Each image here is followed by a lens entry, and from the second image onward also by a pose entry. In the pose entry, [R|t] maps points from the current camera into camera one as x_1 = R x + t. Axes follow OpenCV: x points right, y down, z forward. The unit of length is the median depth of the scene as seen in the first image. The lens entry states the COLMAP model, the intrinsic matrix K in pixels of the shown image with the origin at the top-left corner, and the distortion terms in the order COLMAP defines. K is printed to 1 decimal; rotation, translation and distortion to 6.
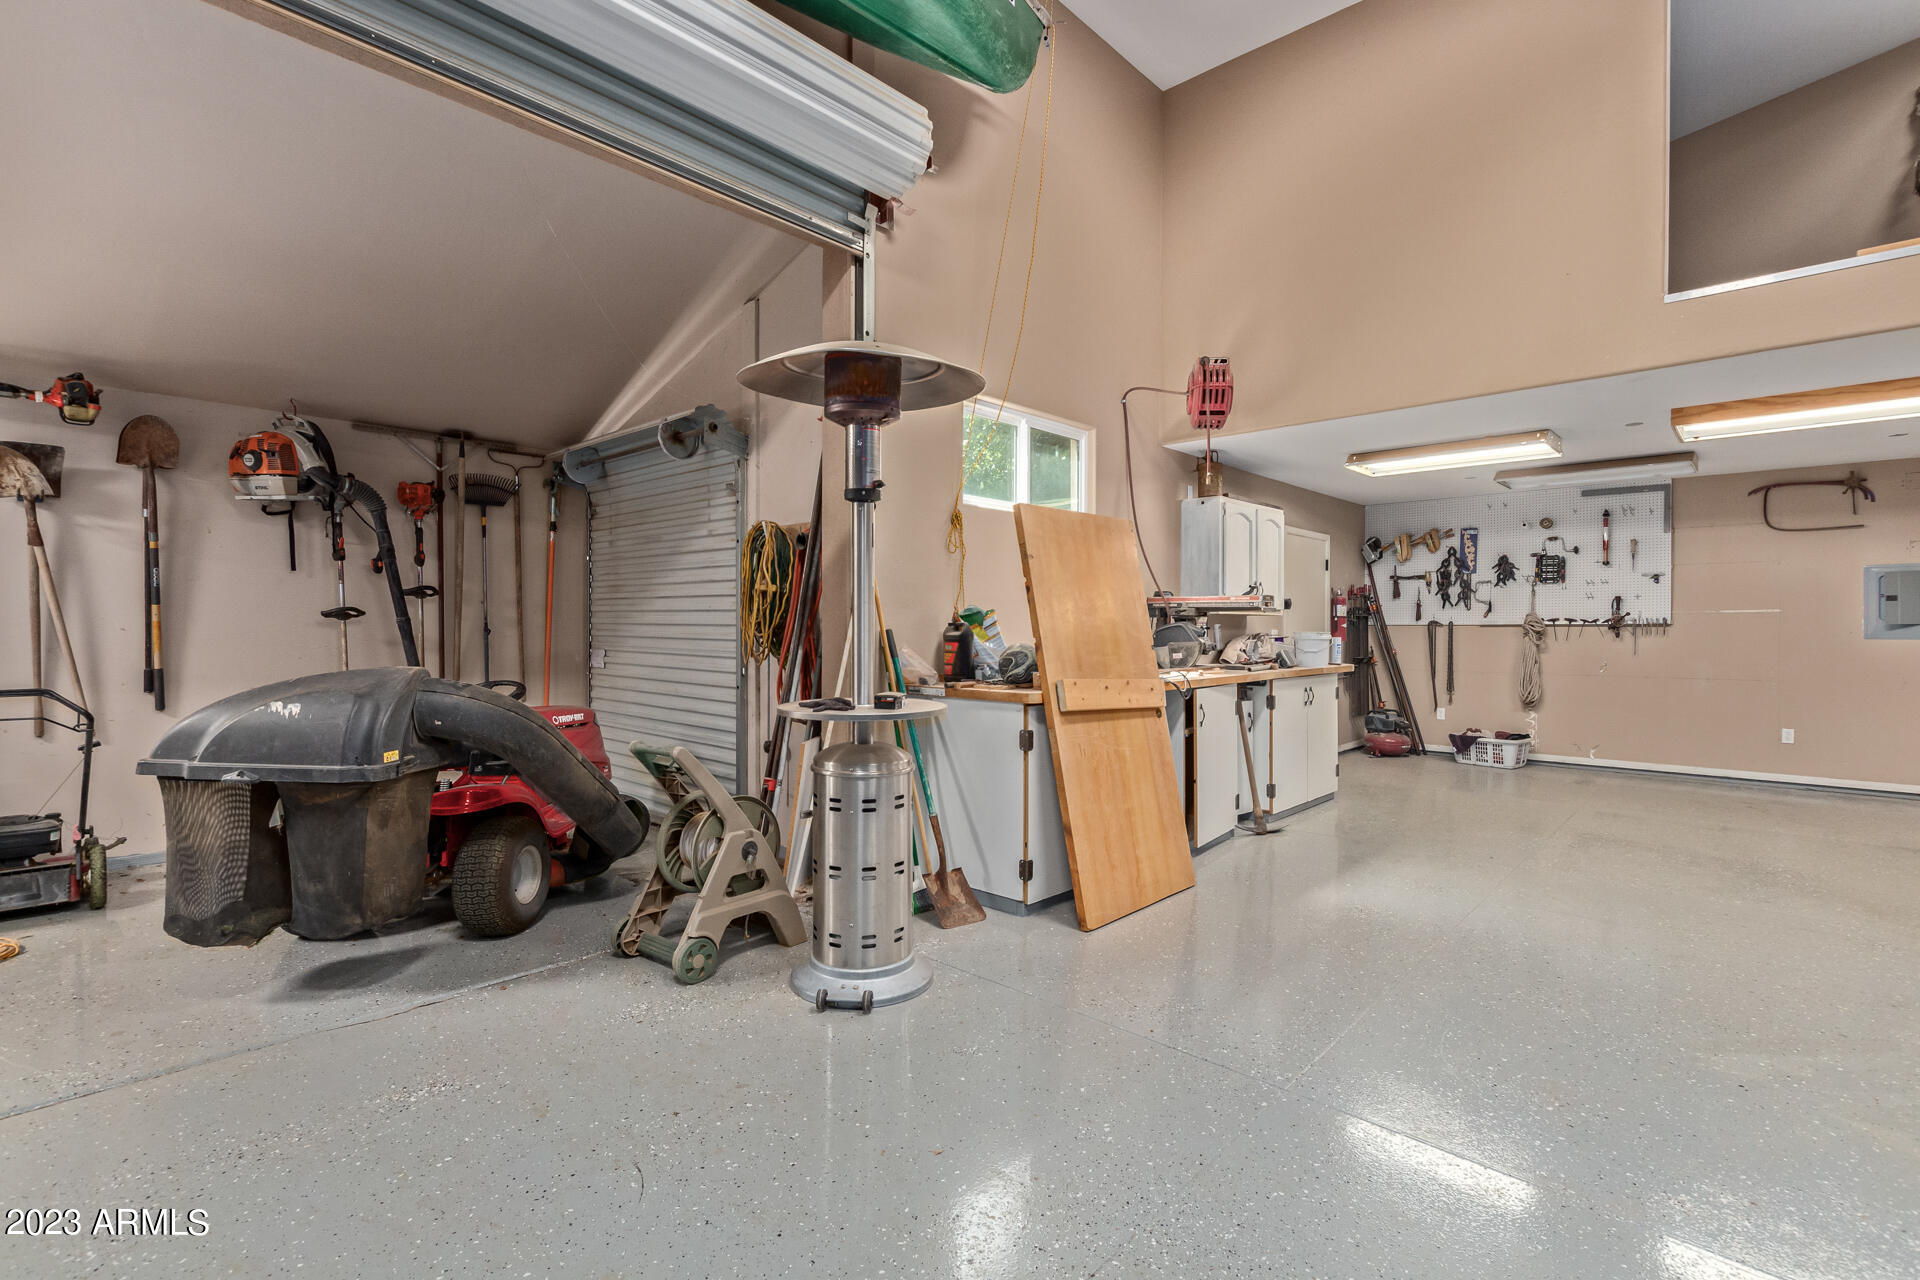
lens RADIAL K [[880.8, 0, 979.2], [0, 880.8, 630.0], [0, 0, 1]] dist [0.002608, -0.002660]
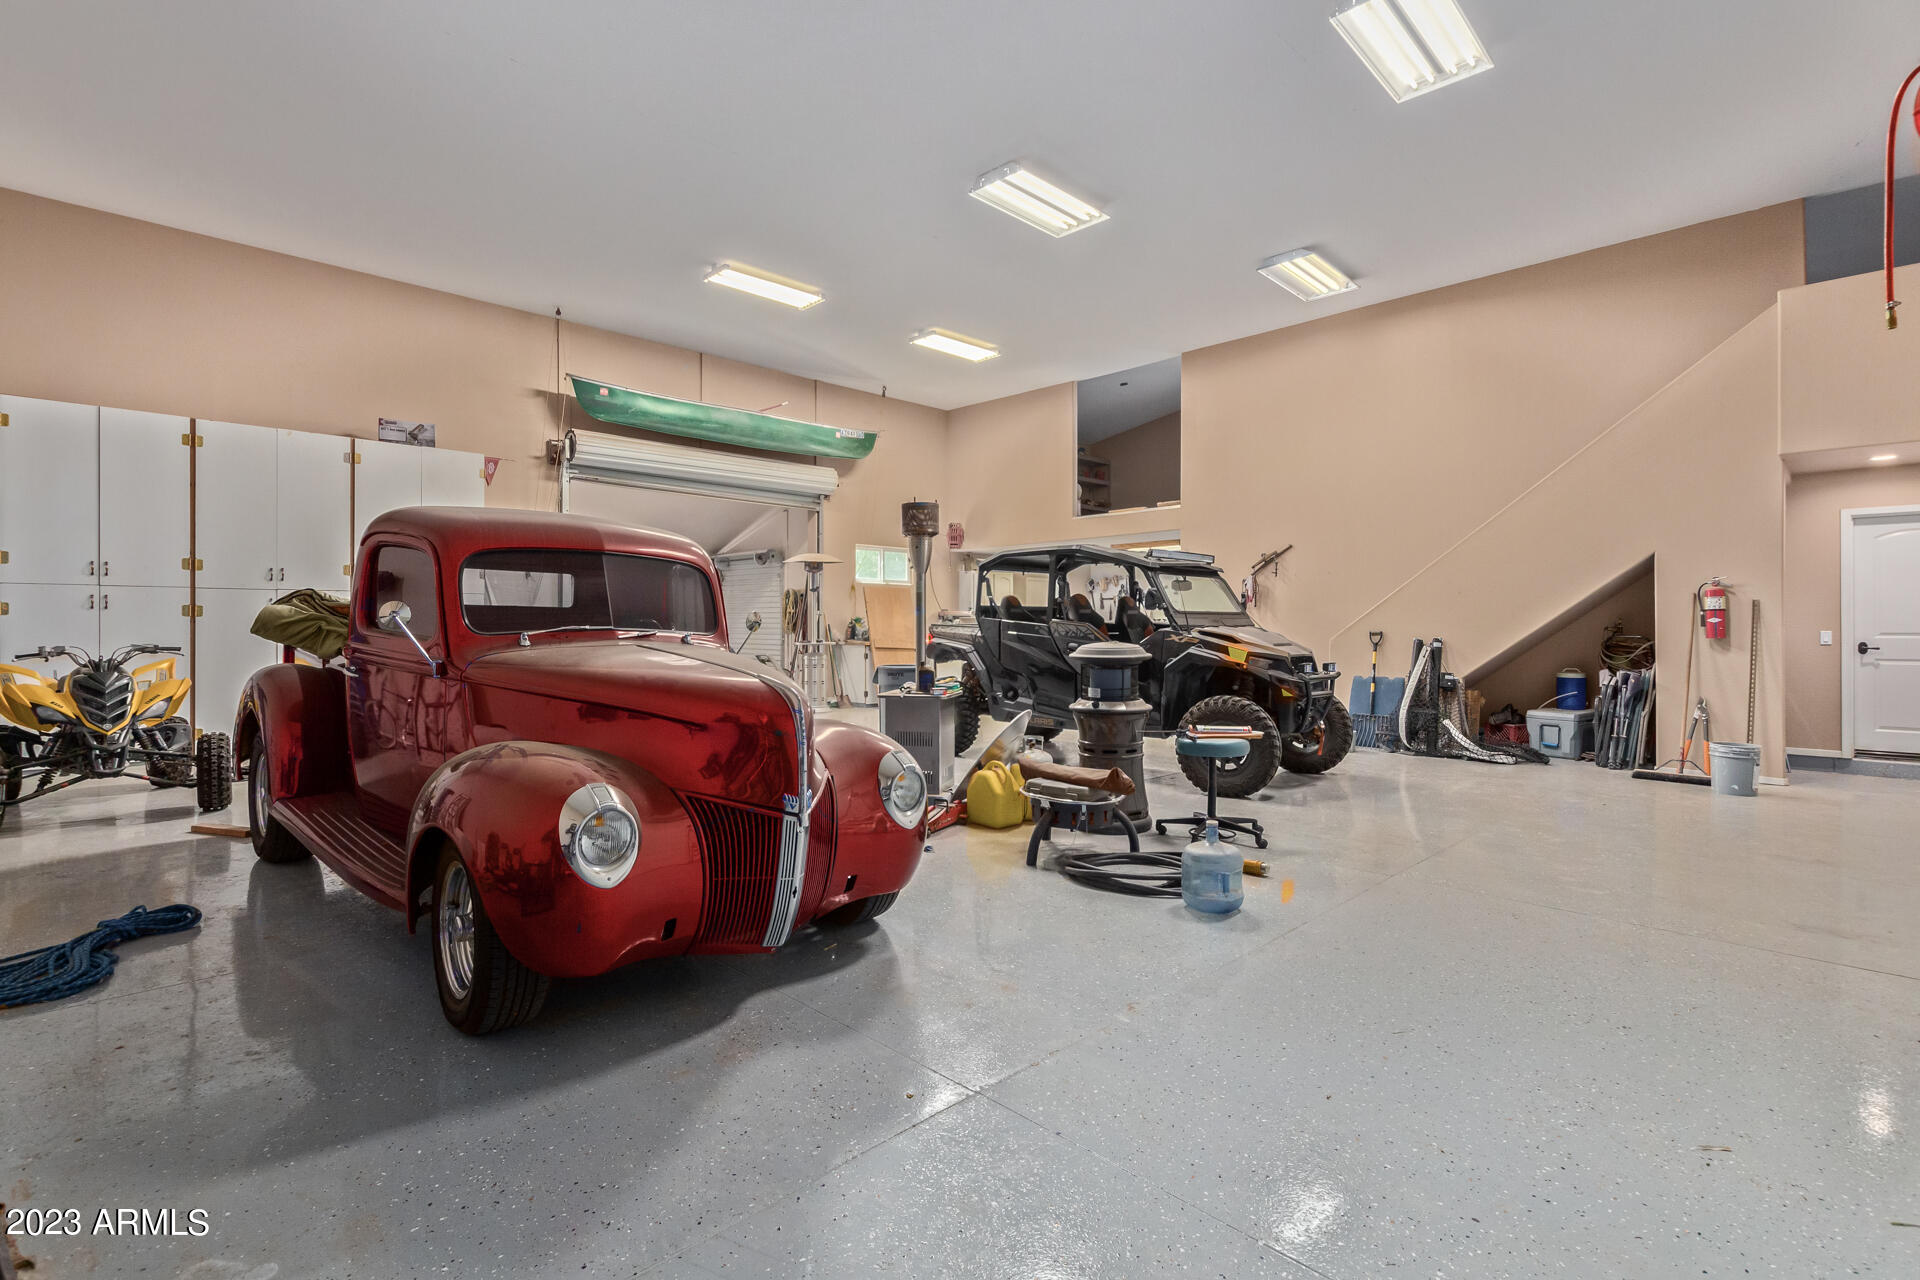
lens RADIAL K [[880.8, 0, 948.5], [0, 880.8, 630.2], [0, 0, 1]] dist [0.002608, -0.002660]
pose [[0.998066, -0.001583, -0.062139, 0.479726], [0.001691, 0.999997, 0.001681, 0.014993], [0.062136, -0.001783, 0.998066, -1.956263]]
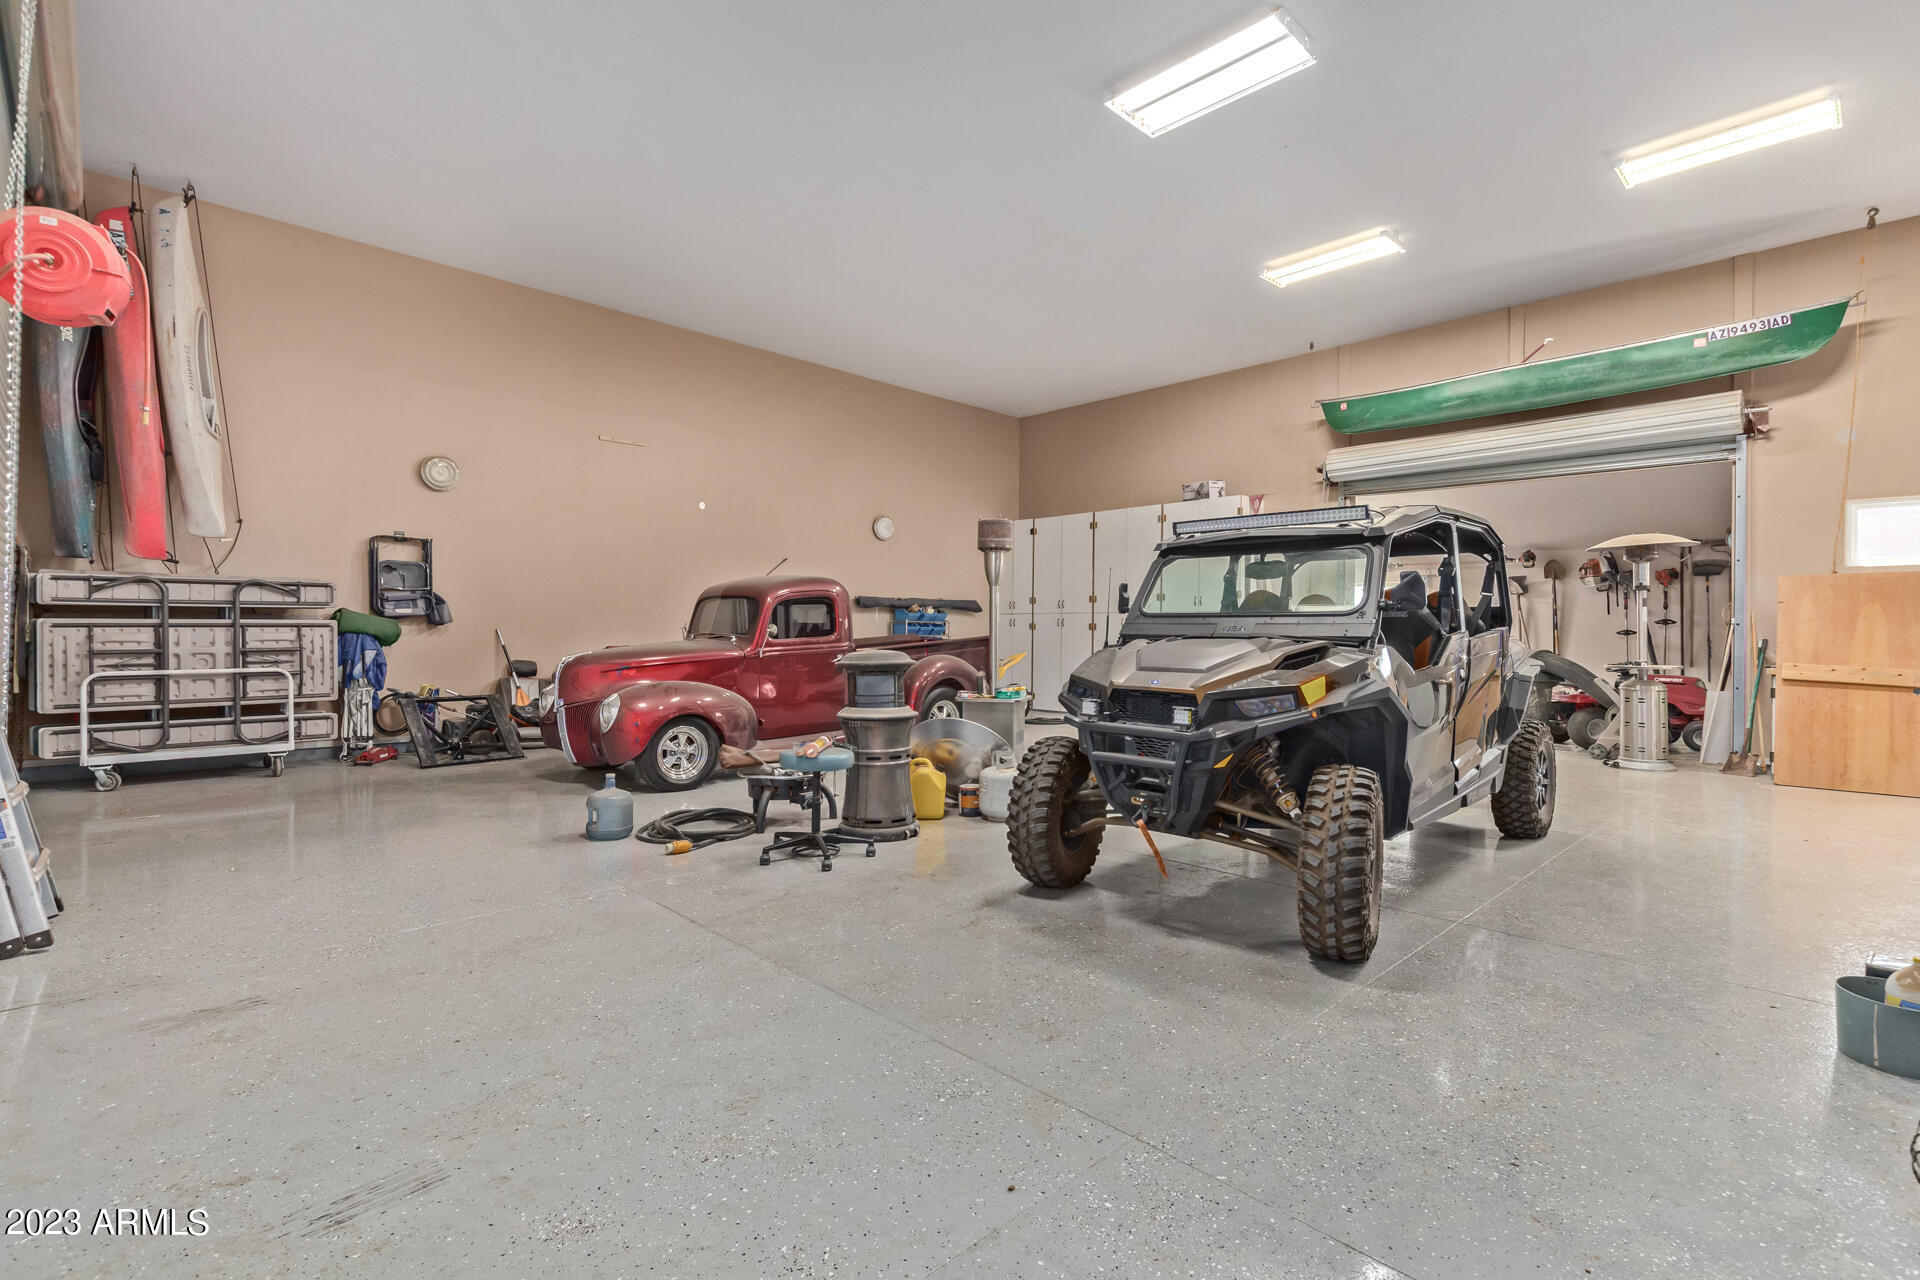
lens RADIAL K [[880.8, 0, 967.3], [0, 880.8, 638.2], [0, 0, 1]] dist [0.002608, -0.002660]
pose [[-0.059099, 0.002066, -0.998250, 1.782821], [-0.013373, 0.999906, 0.002862, 0.012015], [0.998163, 0.013519, -0.059066, -0.597519]]
